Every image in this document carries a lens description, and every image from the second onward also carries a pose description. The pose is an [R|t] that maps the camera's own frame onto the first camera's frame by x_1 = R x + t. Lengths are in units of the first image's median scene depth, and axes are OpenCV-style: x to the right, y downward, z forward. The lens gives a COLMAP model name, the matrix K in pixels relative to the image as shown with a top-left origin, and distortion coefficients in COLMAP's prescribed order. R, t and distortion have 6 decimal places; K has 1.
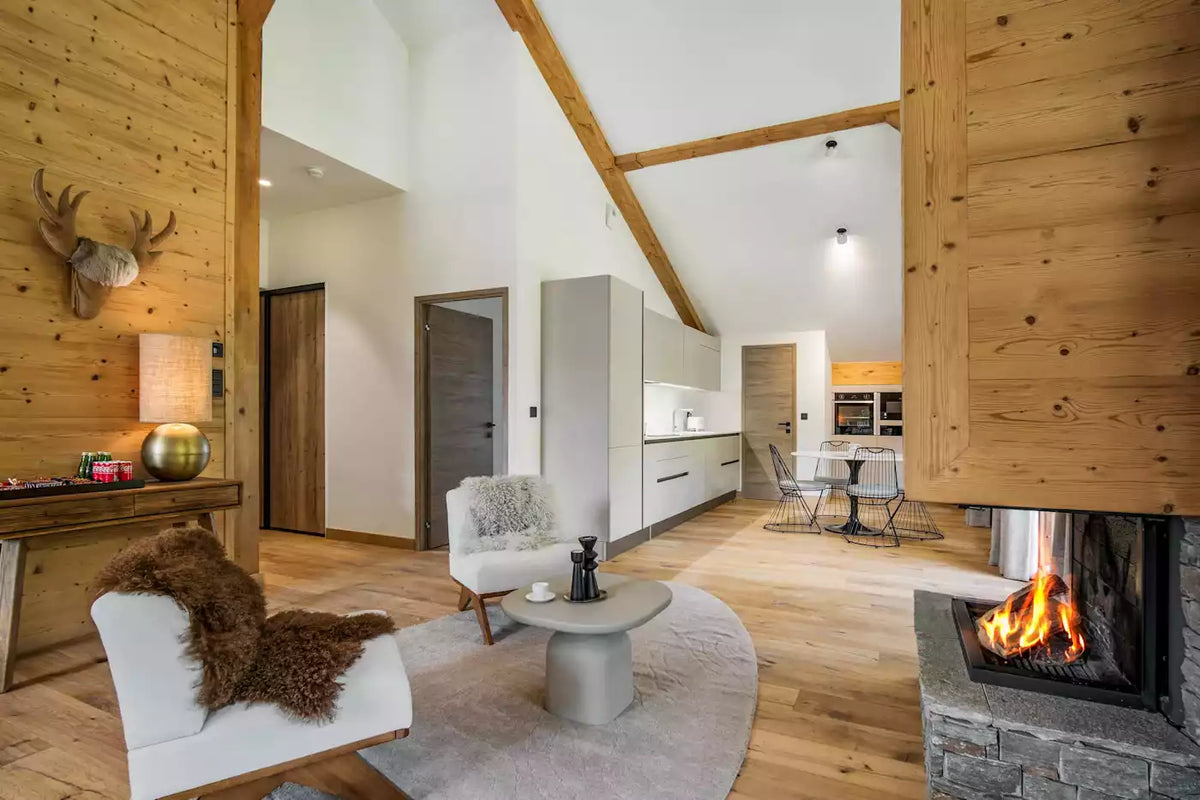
lens RADIAL K [[596.4, 0, 619.9], [0, 596.4, 404.2], [0, 0, 1]] dist [-0.001152, 0.001036]
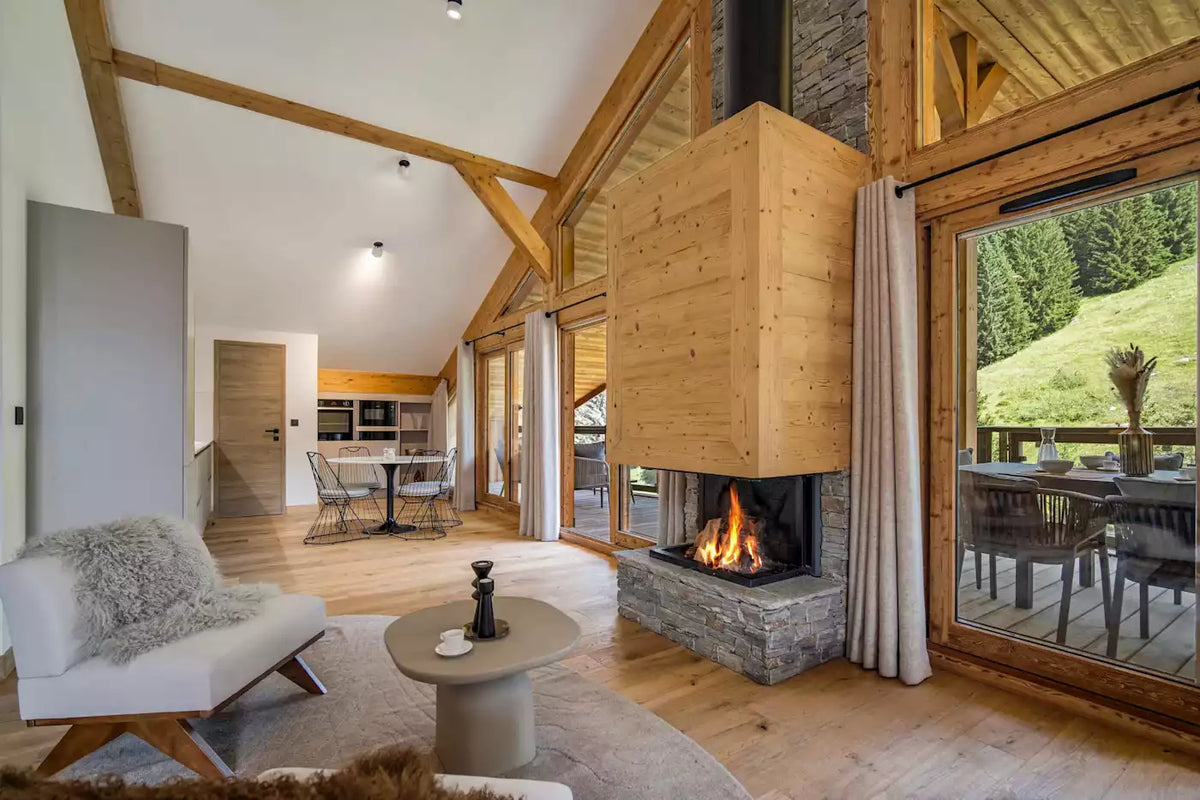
lens RADIAL K [[551.7, 0, 602.0], [0, 551.7, 415.6], [0, 0, 1]] dist [-0.002174, -0.000221]
pose [[0.507107, 0.011088, 0.861812, -0.266123], [-0.017709, 0.999840, -0.002444, 0.003474], [-0.861701, -0.014022, 0.507222, 0.177832]]
